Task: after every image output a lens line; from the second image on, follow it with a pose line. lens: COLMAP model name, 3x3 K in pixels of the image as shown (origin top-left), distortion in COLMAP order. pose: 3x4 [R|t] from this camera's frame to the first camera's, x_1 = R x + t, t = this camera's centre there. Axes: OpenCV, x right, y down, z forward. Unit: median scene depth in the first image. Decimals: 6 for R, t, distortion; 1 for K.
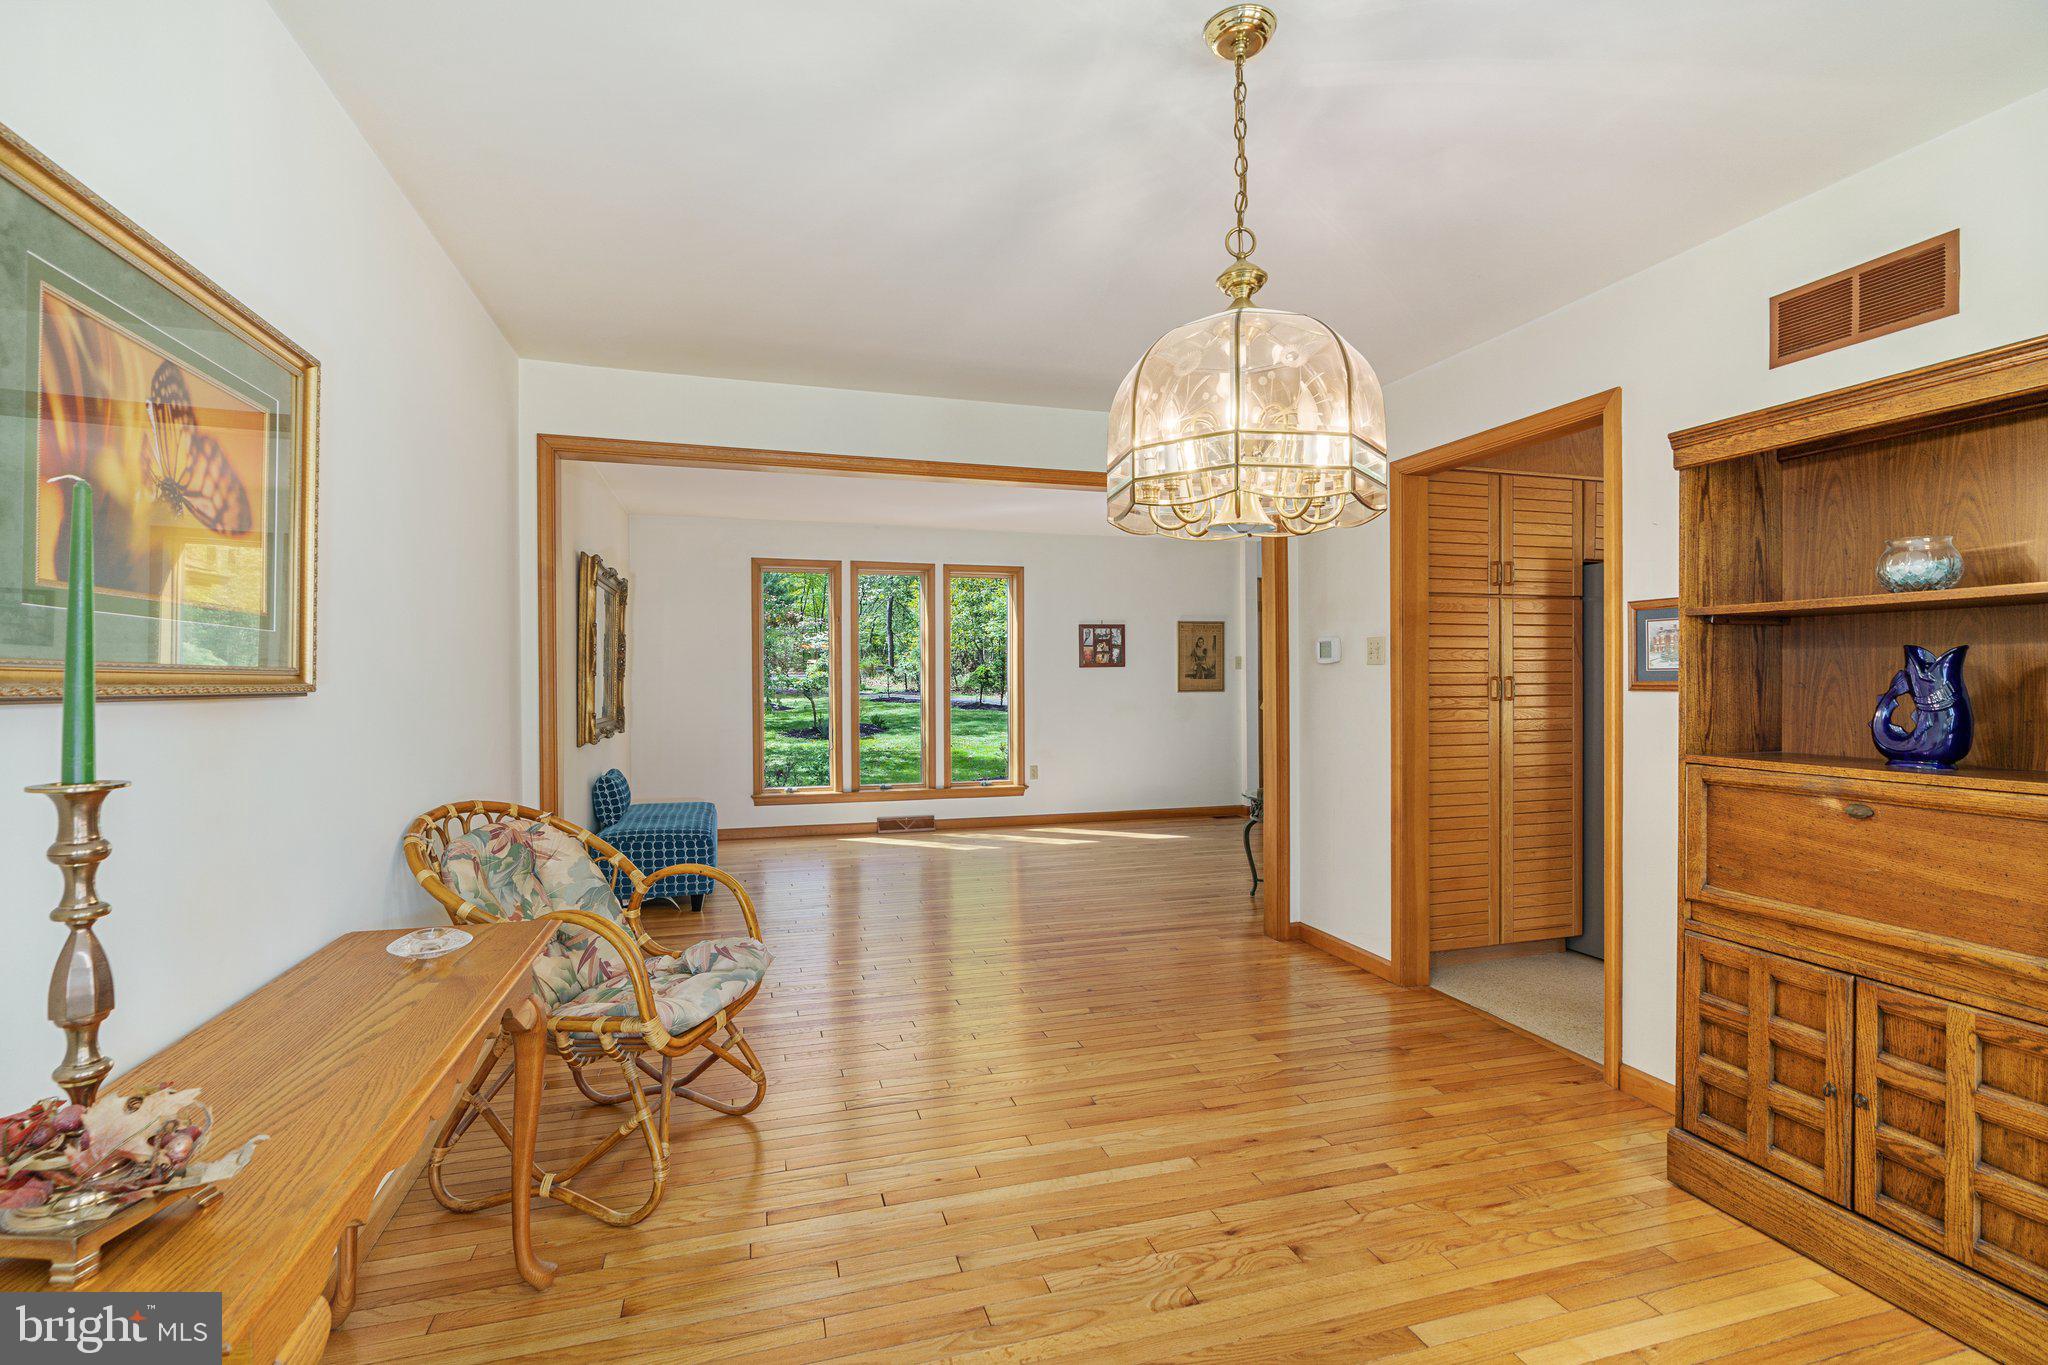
lens RADIAL K [[930.3, 0, 1017.5], [0, 930.3, 689.7], [0, 0, 1]] dist [-0.002097, -0.000267]
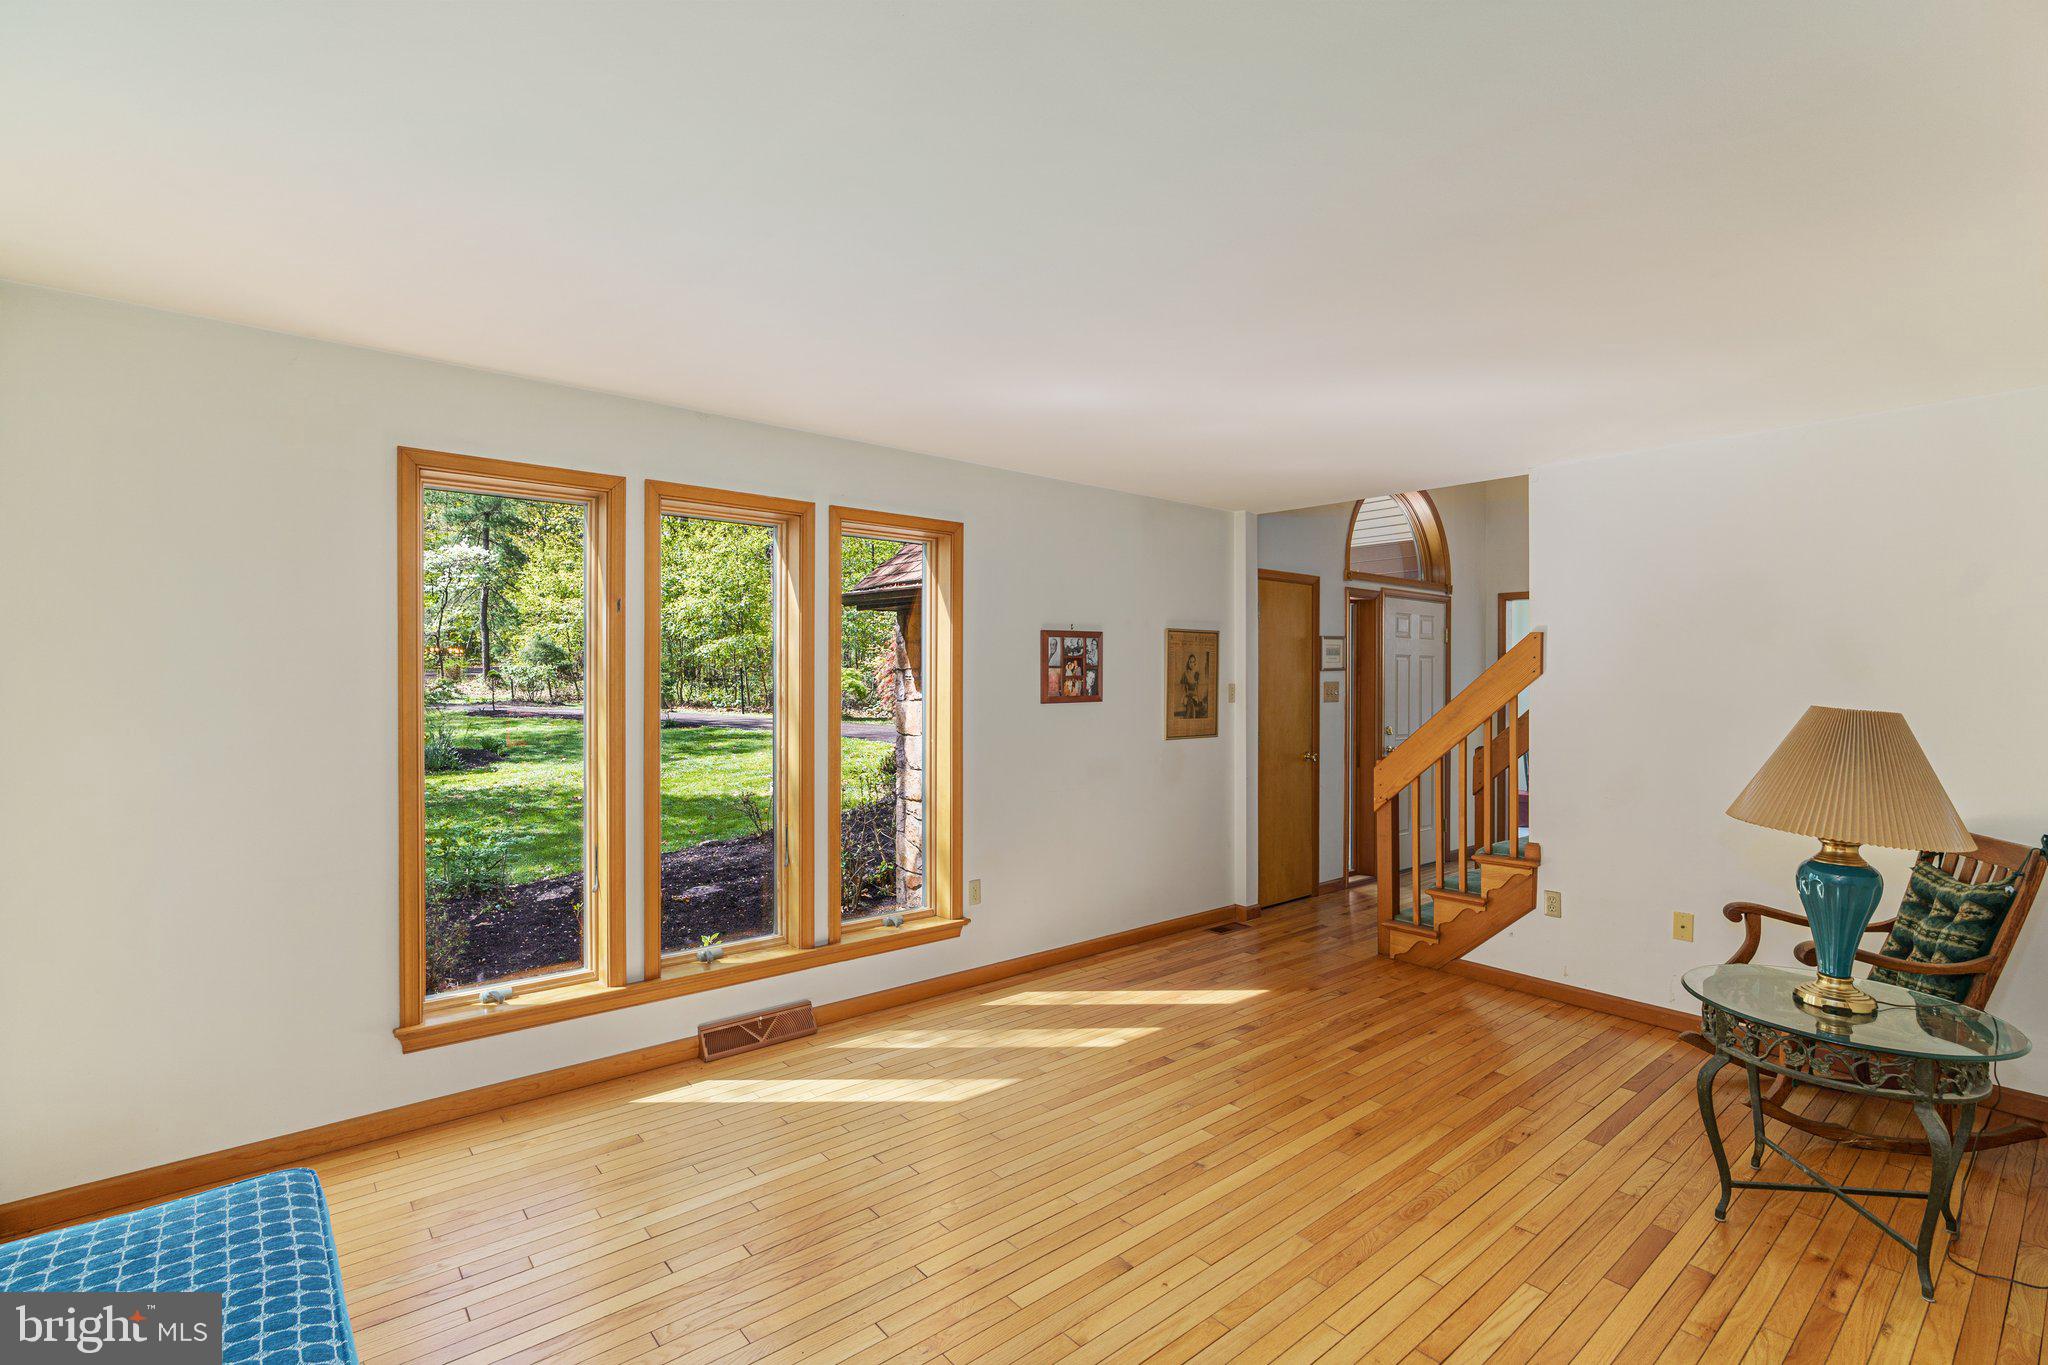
lens RADIAL K [[930.3, 0, 1017.5], [0, 930.3, 689.7], [0, 0, 1]] dist [-0.002097, -0.000267]
pose [[0.920778, 0.000542, 0.390087, -0.168266], [0.000784, 0.999994, -0.003241, -0.029791], [-0.390087, 0.003290, 0.920772, 0.452959]]
